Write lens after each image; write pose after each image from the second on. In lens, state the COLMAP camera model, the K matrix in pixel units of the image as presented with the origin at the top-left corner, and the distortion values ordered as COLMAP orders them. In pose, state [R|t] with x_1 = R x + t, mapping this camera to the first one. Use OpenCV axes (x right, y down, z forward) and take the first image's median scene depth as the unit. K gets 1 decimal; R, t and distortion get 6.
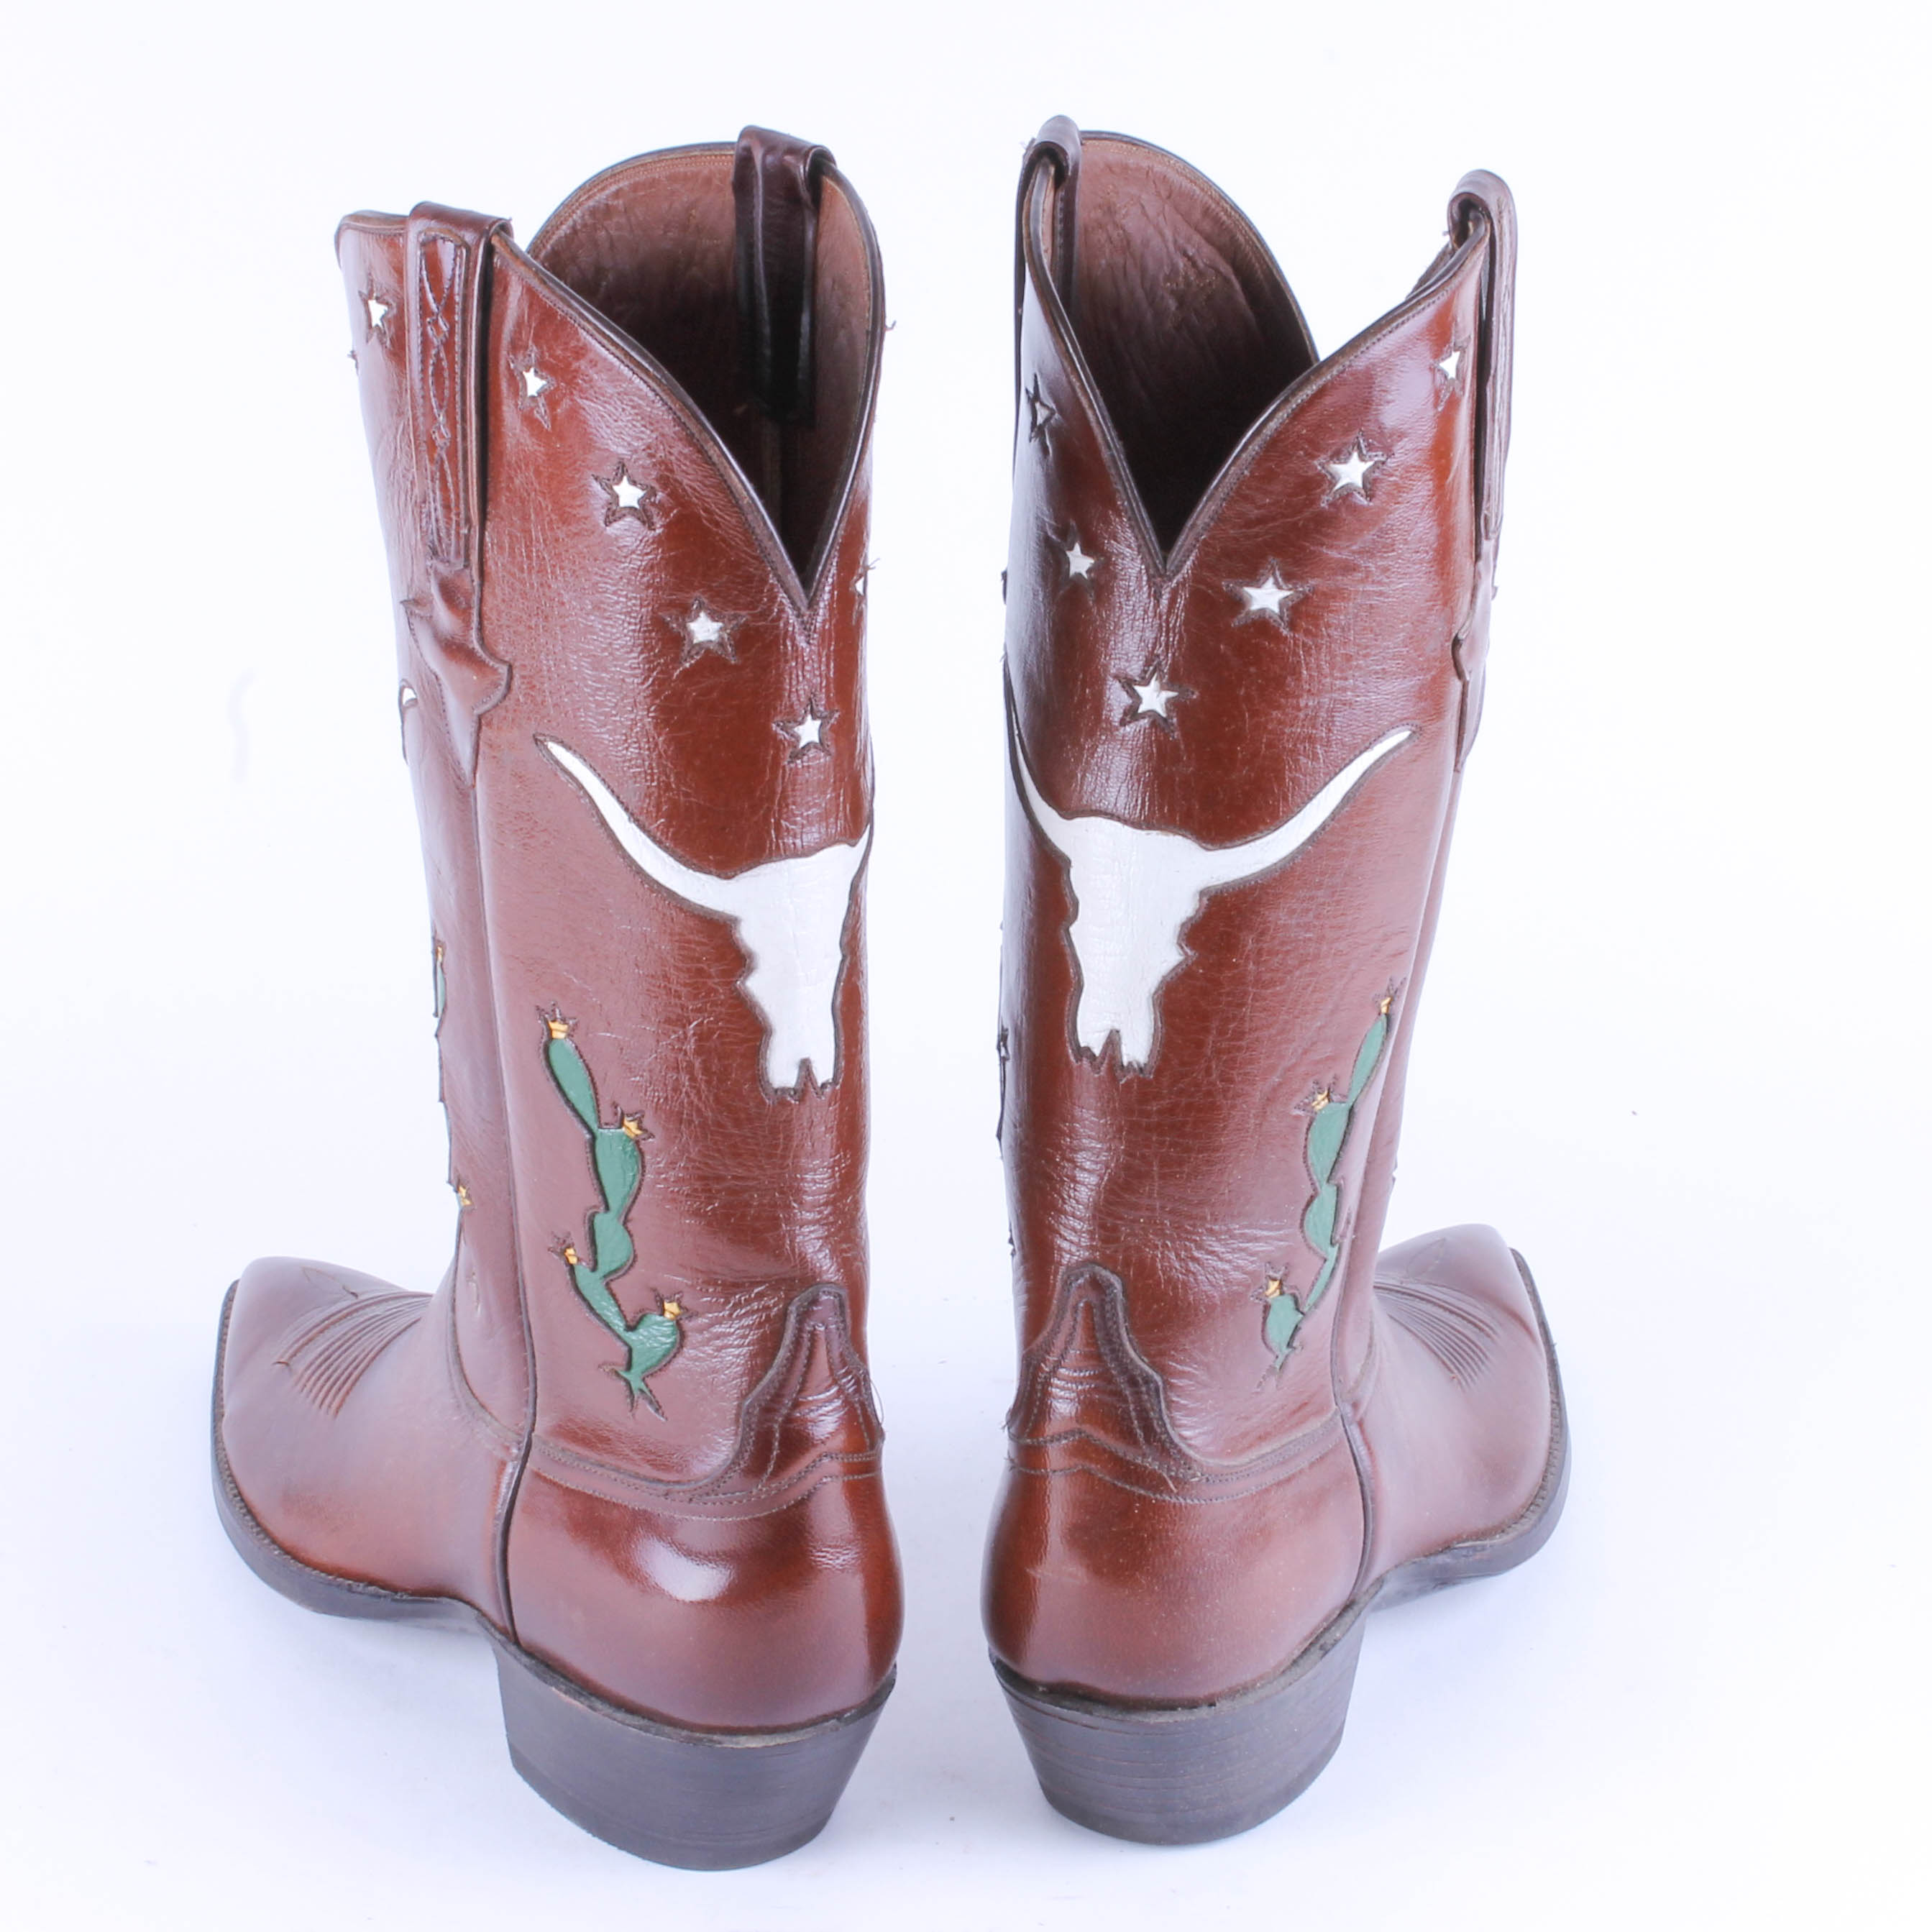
lens RADIAL K [[5084.6, 0, 923.2], [0, 5084.6, 965.4], [0, 0, 1]] dist [-0.066481, 0.000437]
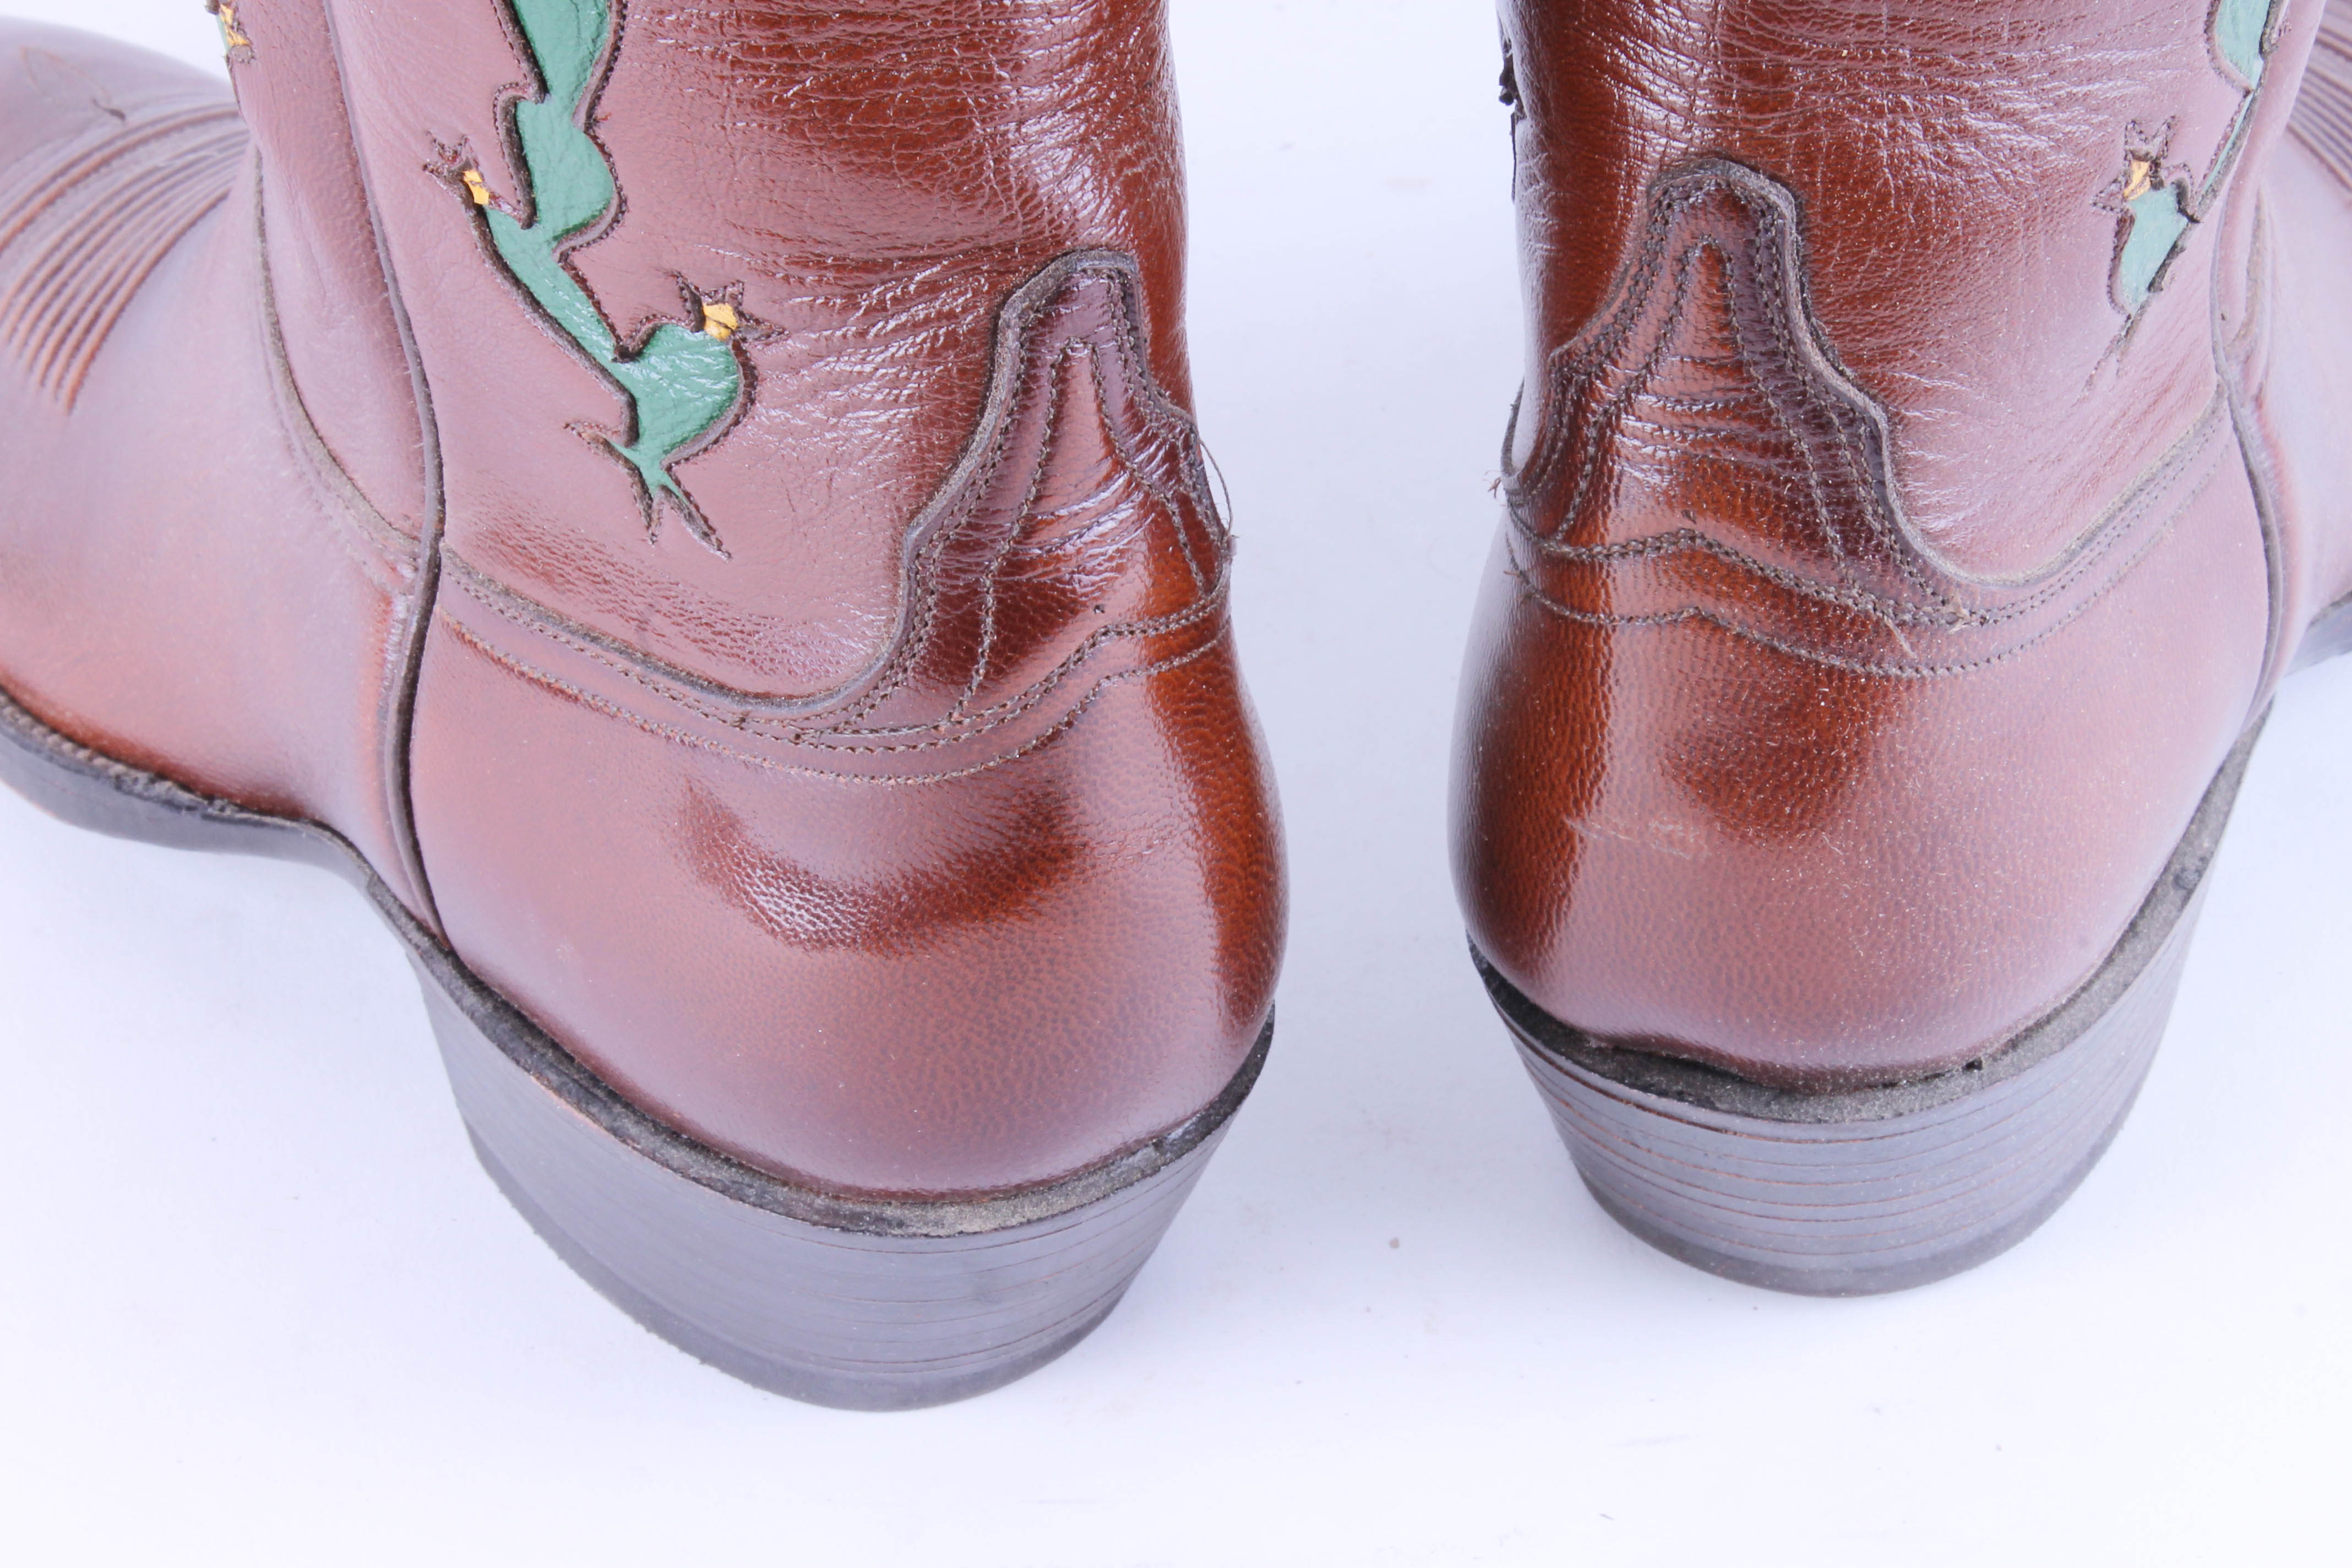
lens RADIAL K [[5239.0, 0, 1176.0], [0, 5239.0, 784.0], [0, 0, 1]] dist [0.062580, -0.089525]
pose [[0.998800, -0.048924, 0.002174, -0.014950], [0.046309, 0.957995, 0.283021, -0.015924], [-0.015929, -0.282581, 0.959111, 0.576588]]
